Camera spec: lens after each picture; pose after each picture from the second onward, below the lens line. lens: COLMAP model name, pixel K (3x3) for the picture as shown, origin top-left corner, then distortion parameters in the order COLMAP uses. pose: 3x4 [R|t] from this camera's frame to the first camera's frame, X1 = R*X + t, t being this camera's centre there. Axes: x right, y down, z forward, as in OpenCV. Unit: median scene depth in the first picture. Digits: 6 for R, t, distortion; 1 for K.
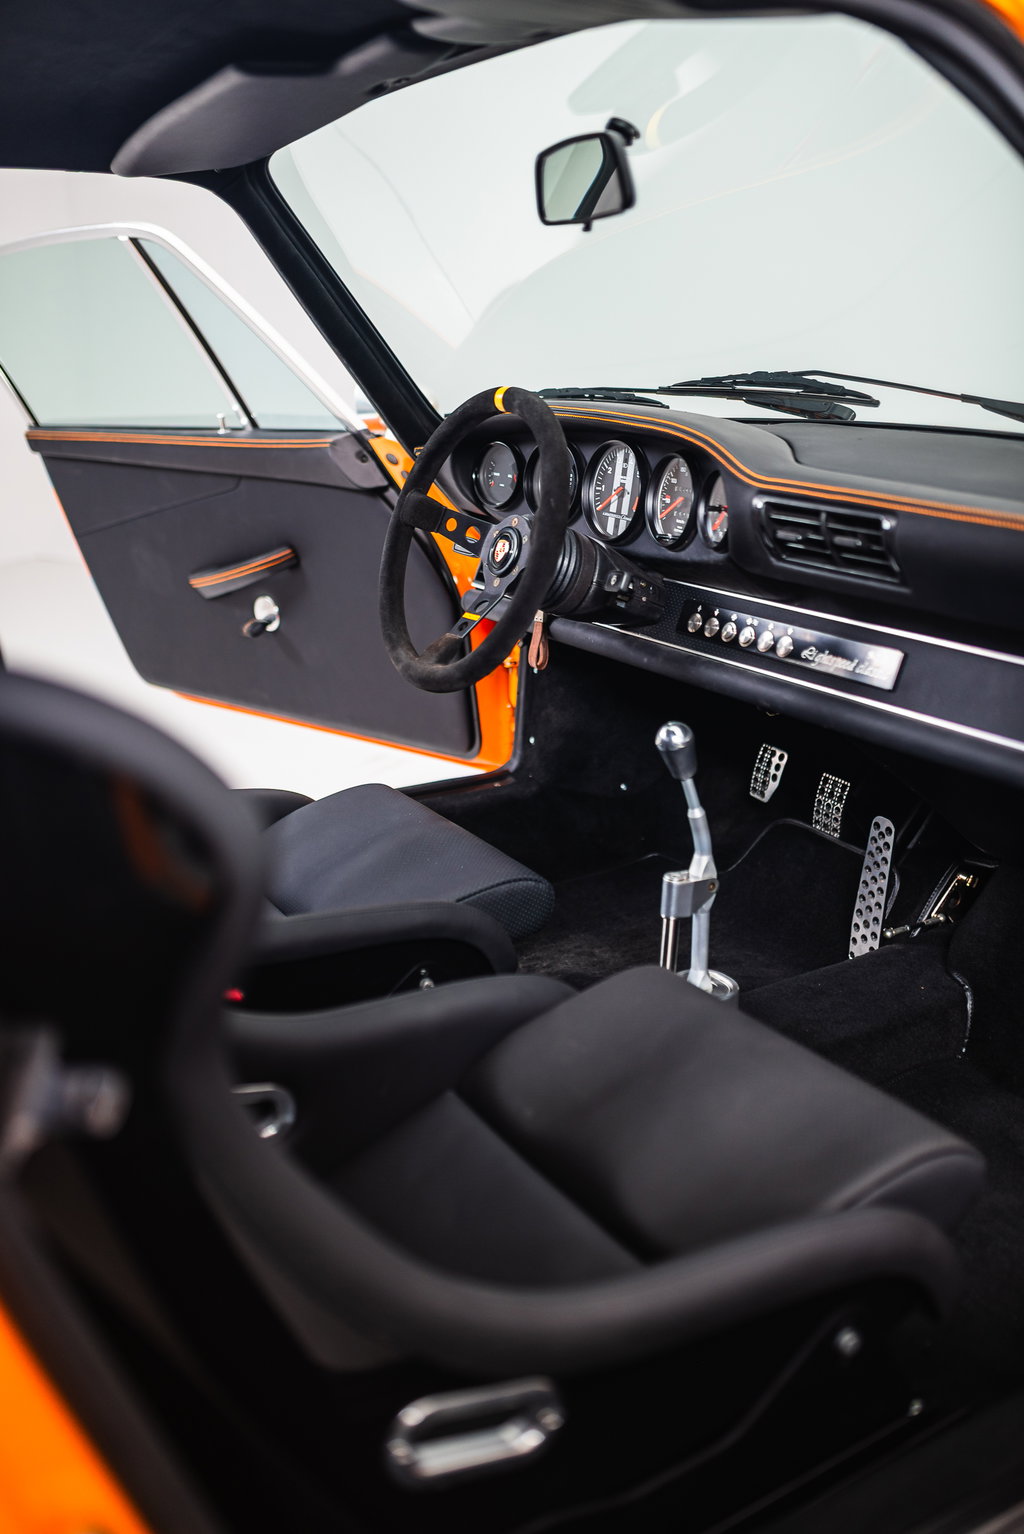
lens RADIAL K [[1587.6, 0, 512.0], [0, 1587.6, 767.0], [0, 0, 1]] dist [-0.003297, -0.008904]
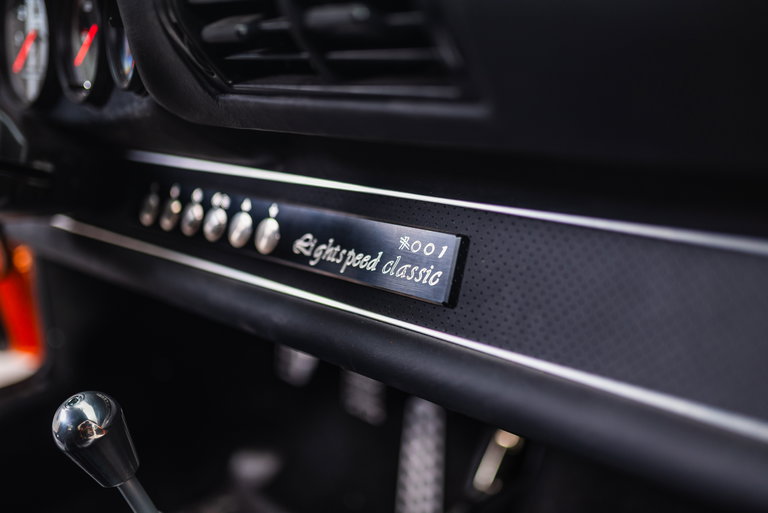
lens RADIAL K [[794.8, 0, 384.0], [0, 794.8, 256.5], [0, 0, 1]] dist [-0.003297, -0.008904]
pose [[0.967425, -0.116895, 0.224554, 0.147079], [0.118268, 0.992954, 0.007372, -0.065873], [-0.223833, 0.019426, 0.974434, 0.689199]]
